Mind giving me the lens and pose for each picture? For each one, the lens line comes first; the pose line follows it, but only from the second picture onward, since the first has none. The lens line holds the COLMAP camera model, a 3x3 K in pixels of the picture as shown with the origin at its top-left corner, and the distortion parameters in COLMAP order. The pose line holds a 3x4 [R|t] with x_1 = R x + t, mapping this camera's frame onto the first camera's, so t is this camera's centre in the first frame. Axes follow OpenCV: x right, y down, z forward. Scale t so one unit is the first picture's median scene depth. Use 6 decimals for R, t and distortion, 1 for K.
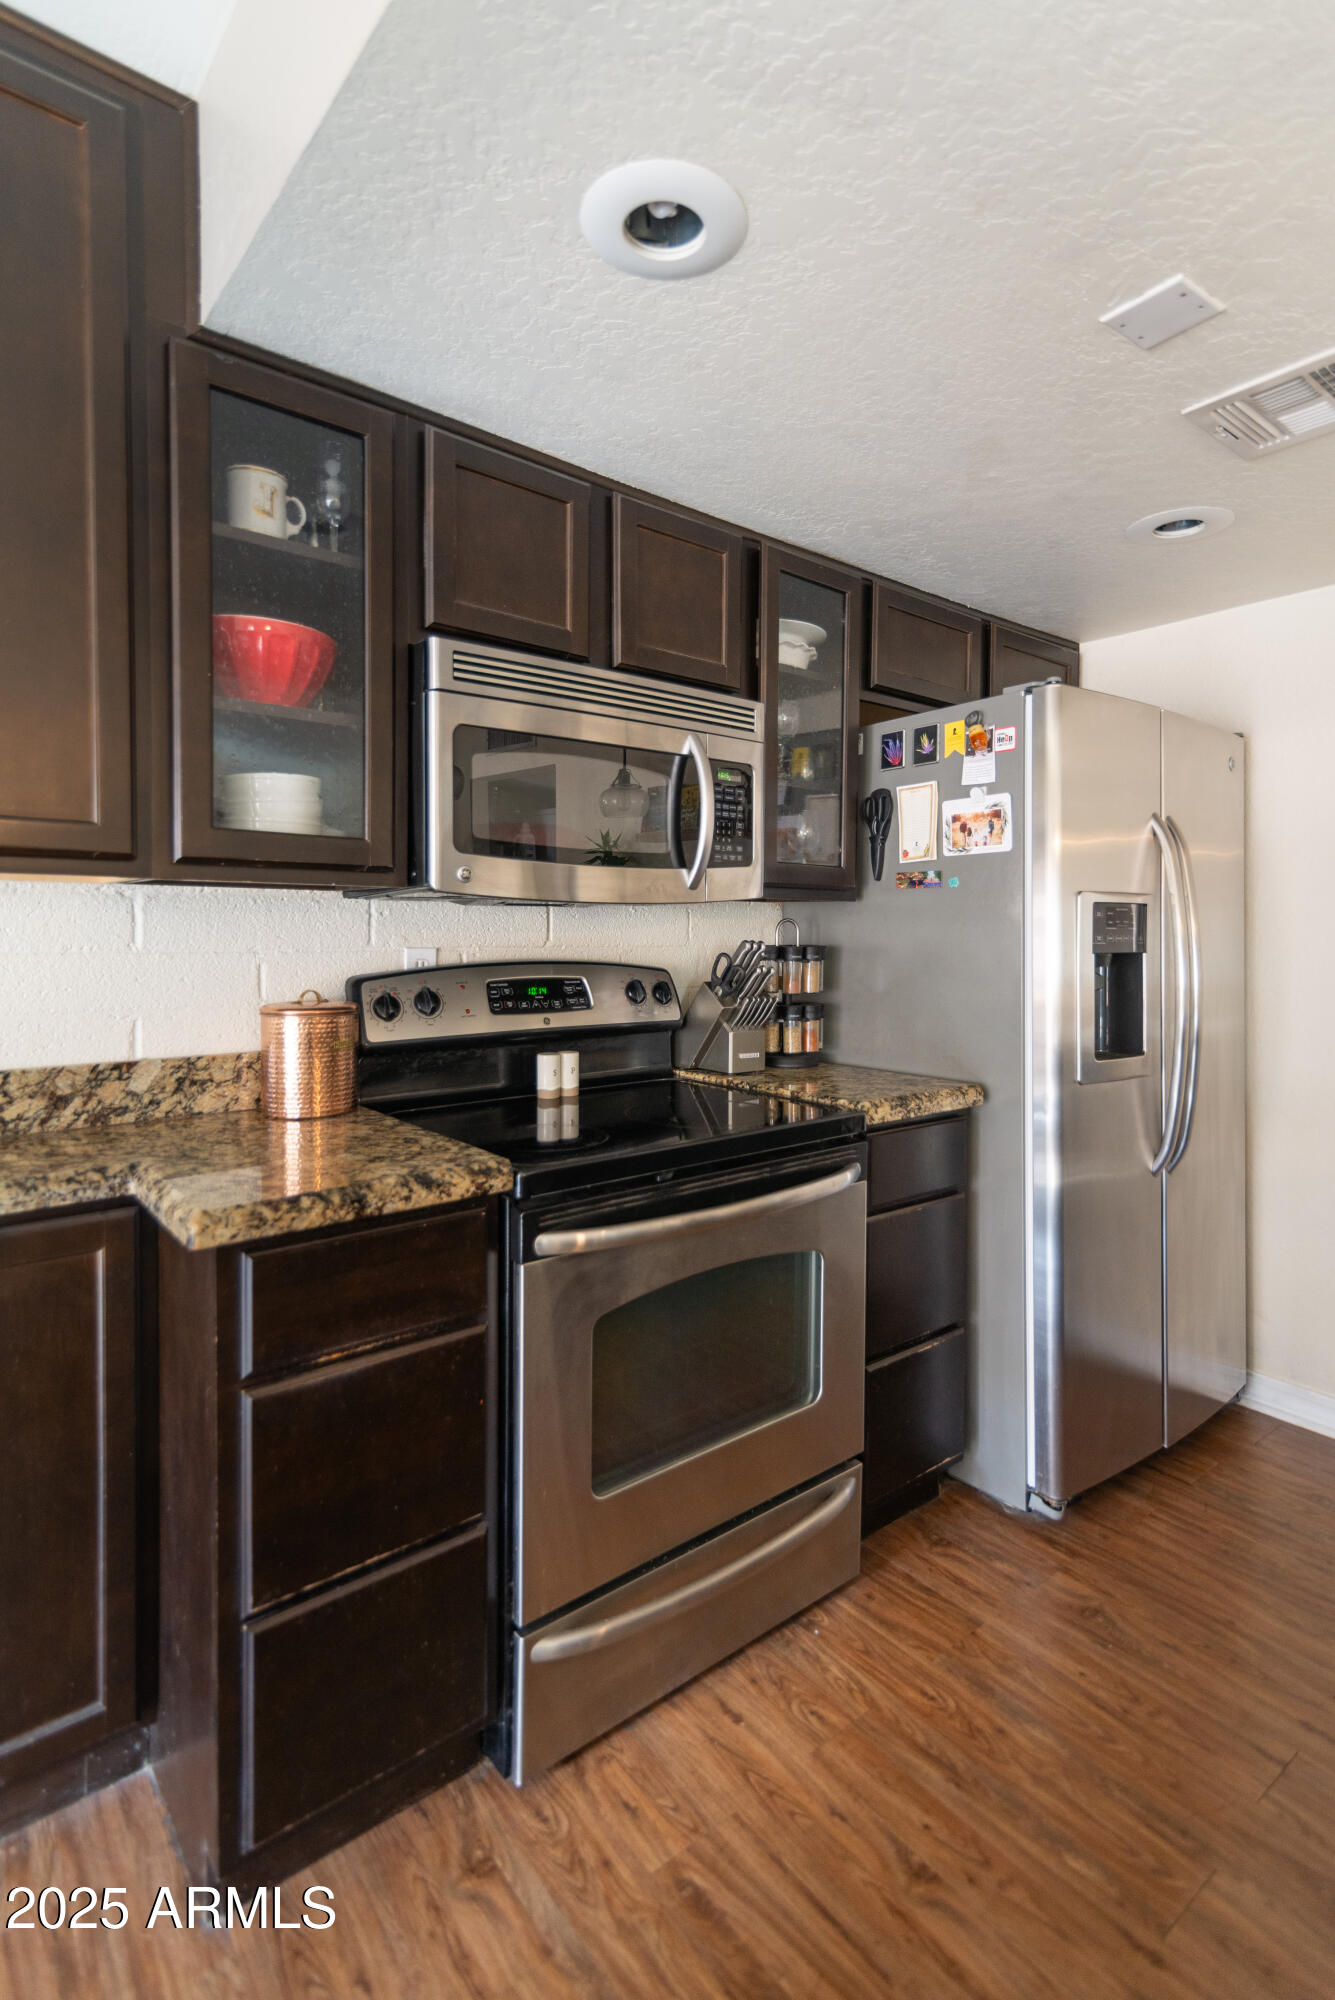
lens RADIAL K [[987.5, 0, 677.9], [0, 987.5, 955.3], [0, 0, 1]] dist [0.013401, -0.000429]
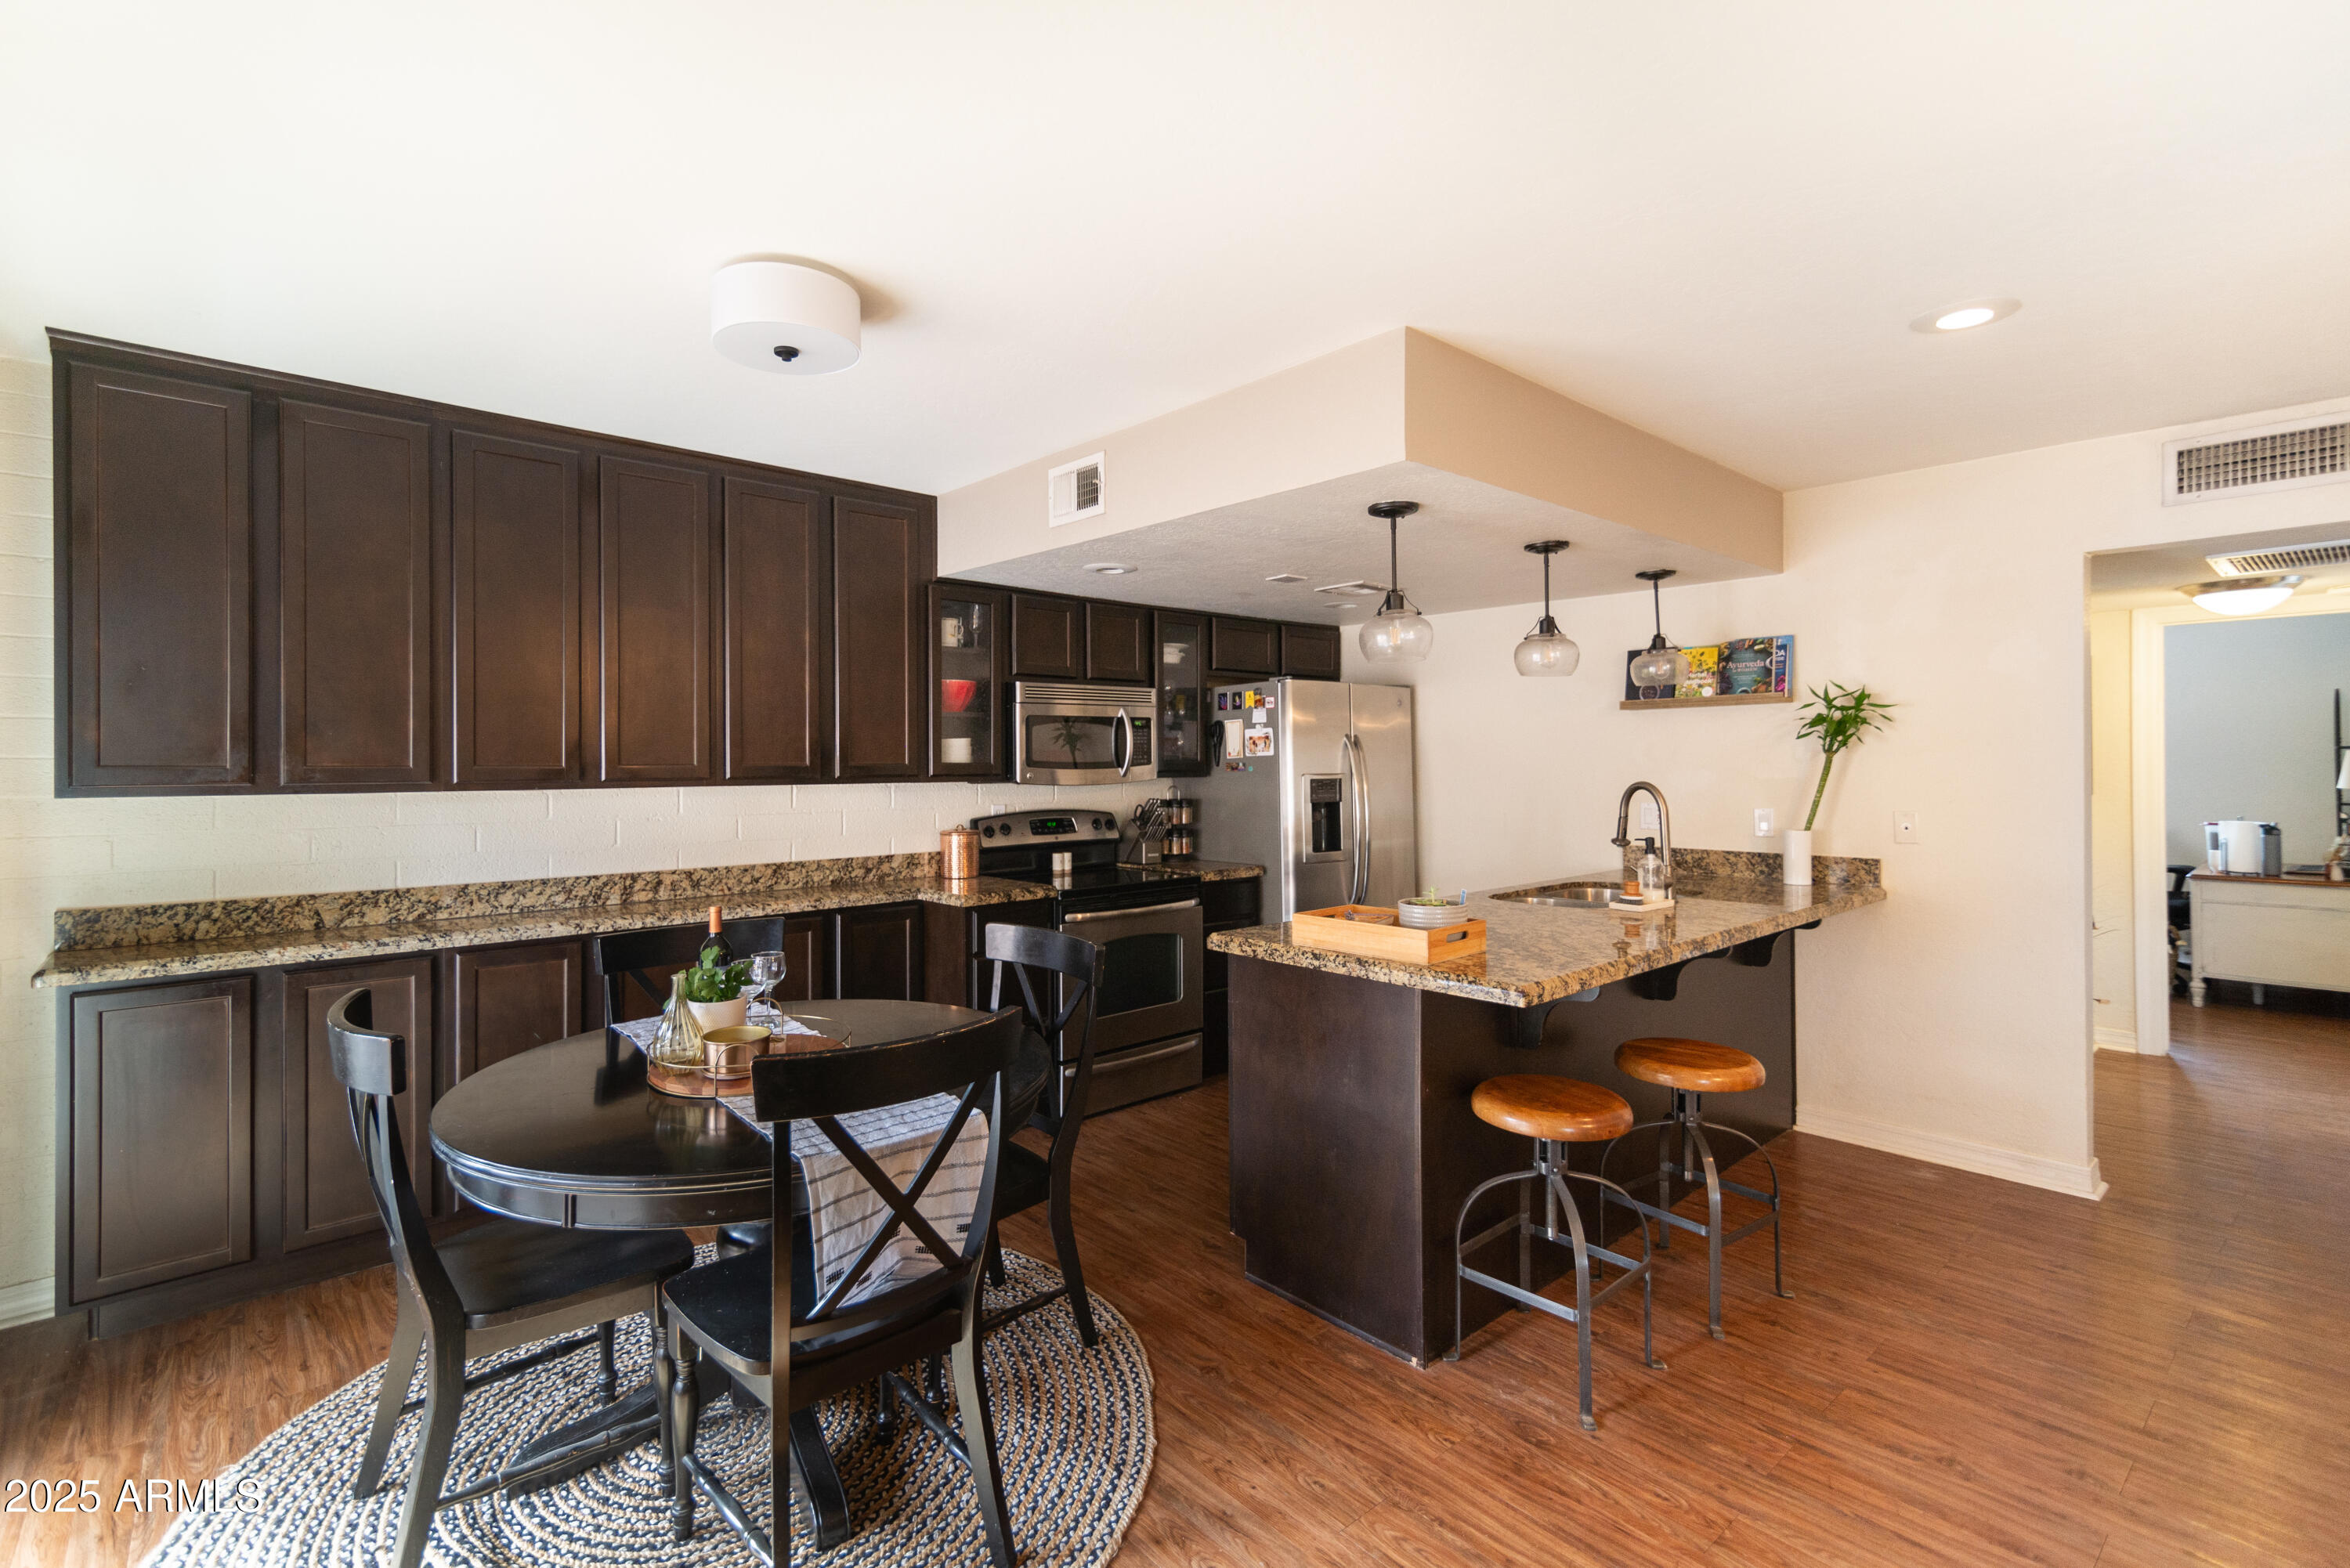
lens RADIAL K [[1065.2, 0, 1150.7], [0, 1065.2, 760.2], [0, 0, 1]] dist [0.015054, -0.000053]
pose [[0.999335, -0.012787, 0.034138, -0.005641], [0.013803, 0.999464, -0.029700, -0.032918], [-0.033740, 0.030151, 0.998976, -1.407349]]
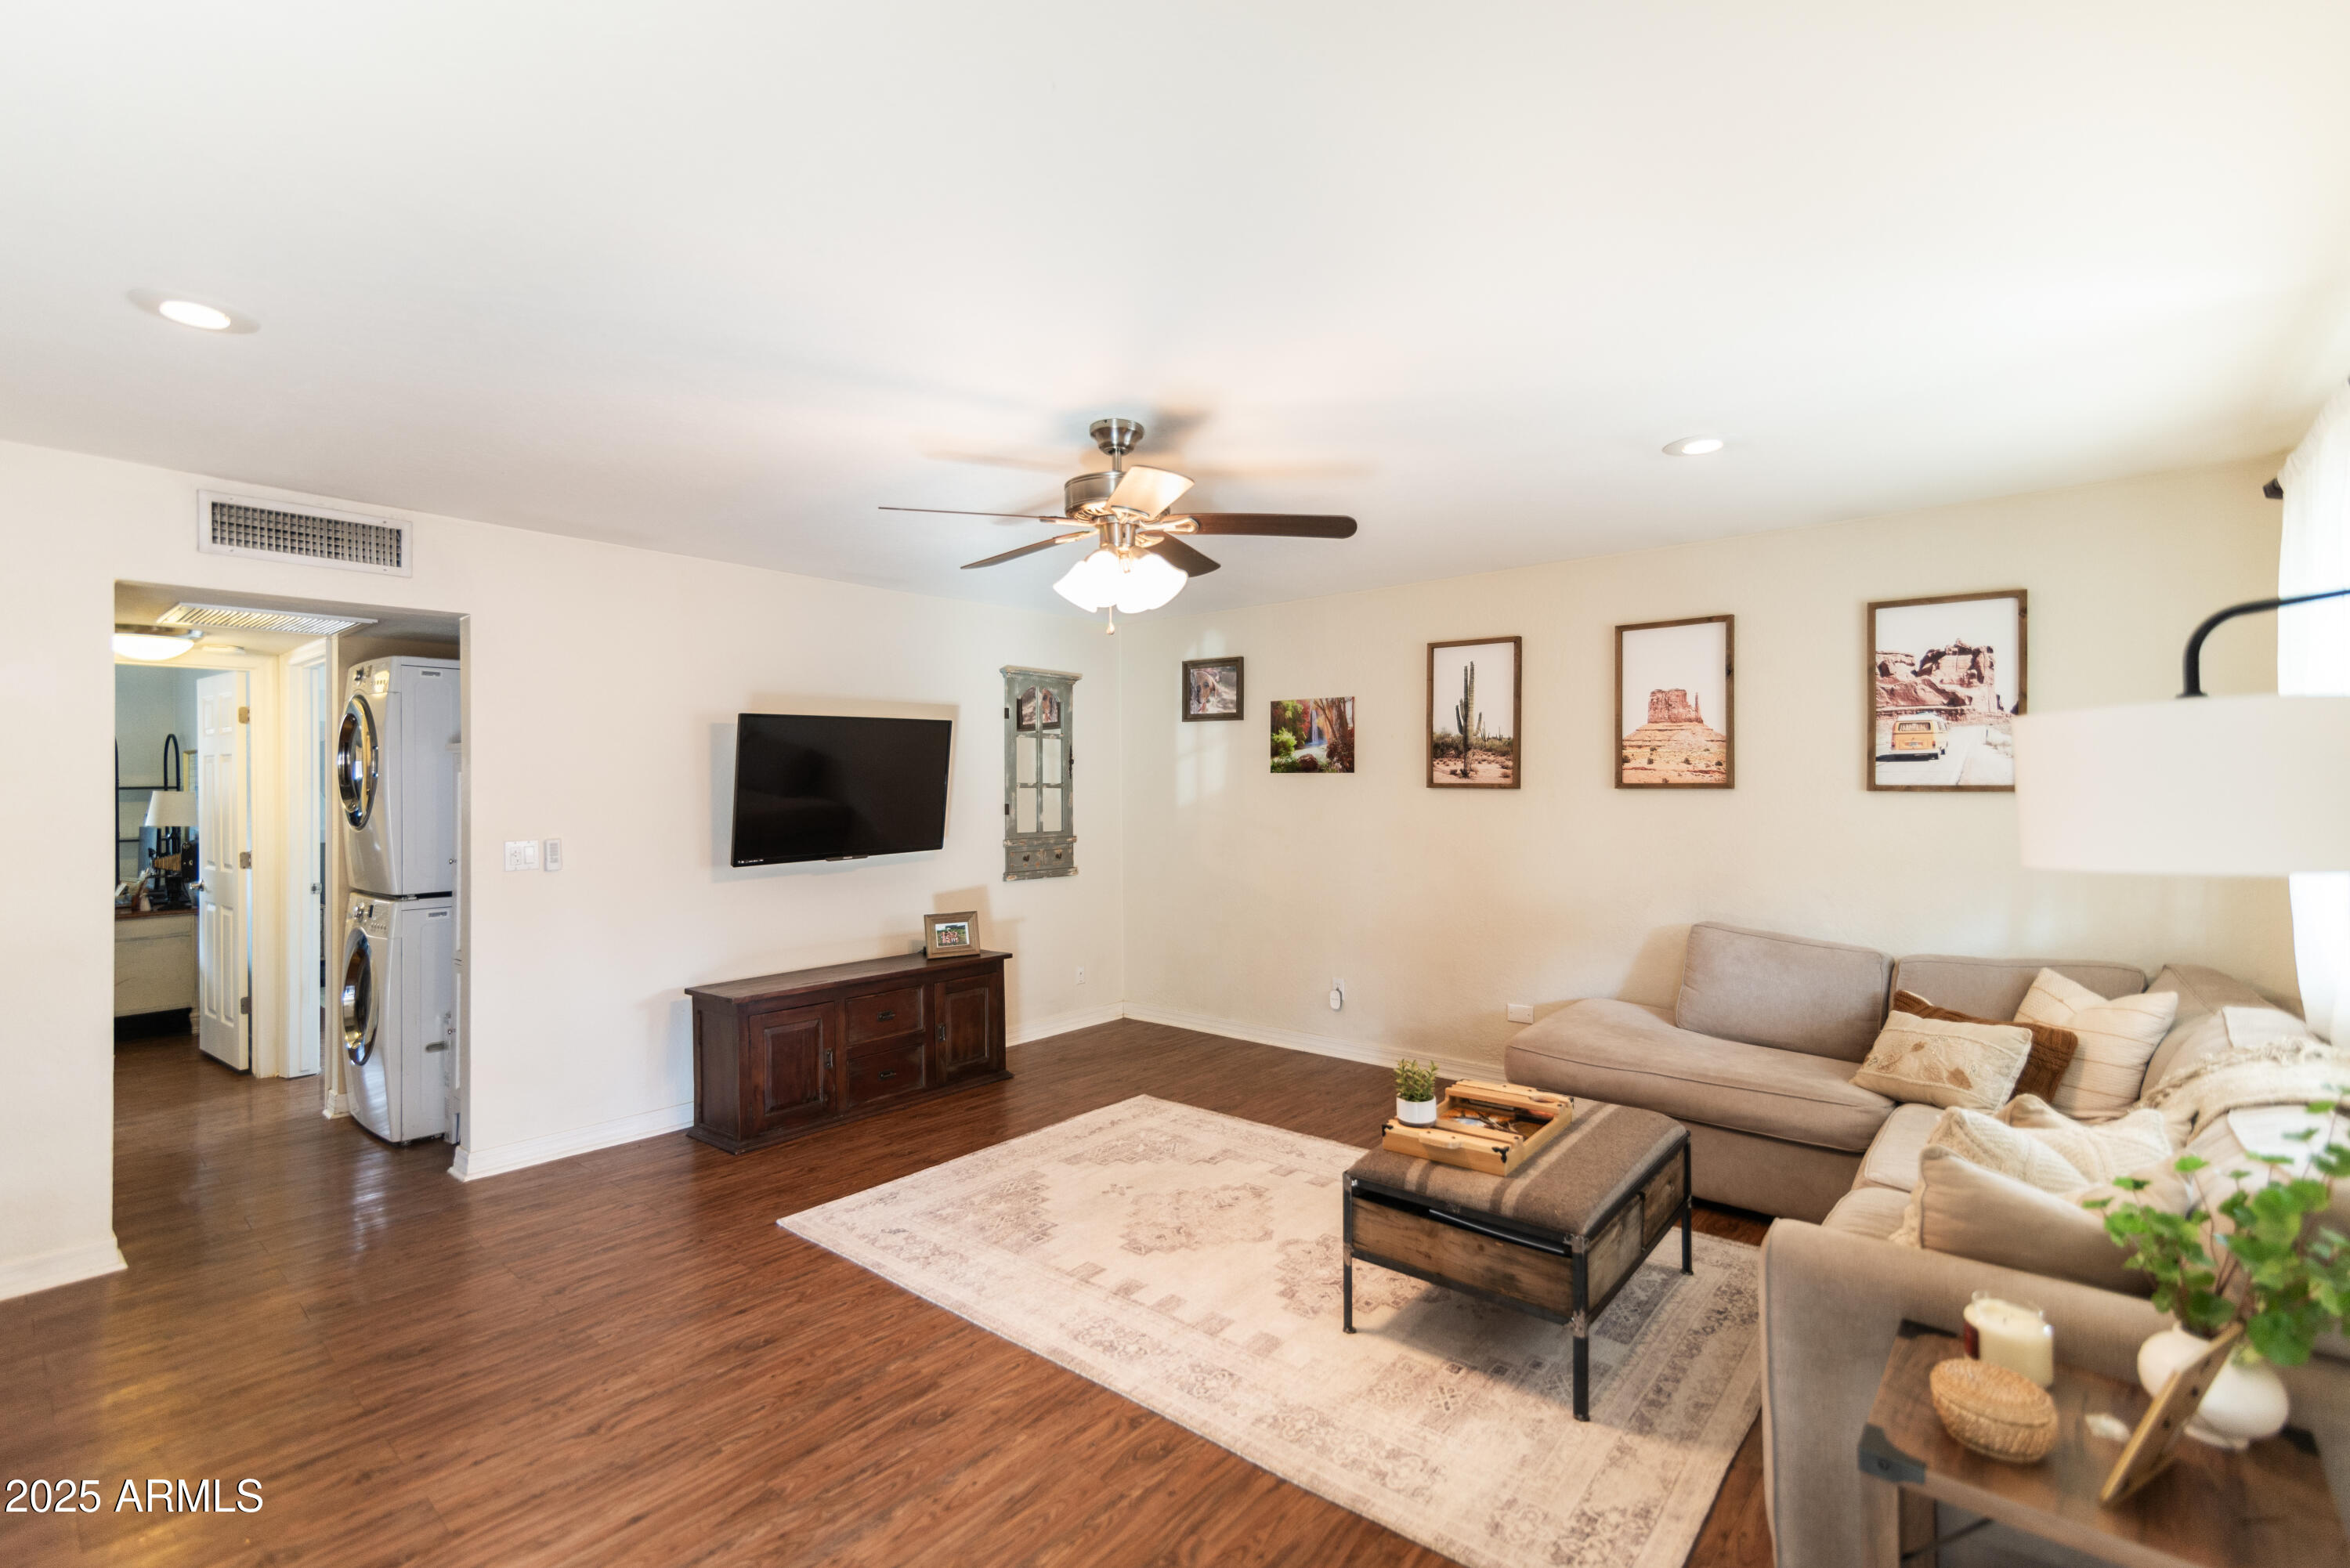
lens RADIAL K [[1051.9, 0, 1175.0], [0, 1051.9, 784.0], [0, 0, 1]] dist [0.017572, 0.000018]
pose [[-0.182260, -0.003923, 0.983242, -0.323686], [0.033812, 0.999376, 0.010254, -0.052697], [-0.982669, 0.035114, -0.182014, -0.985728]]
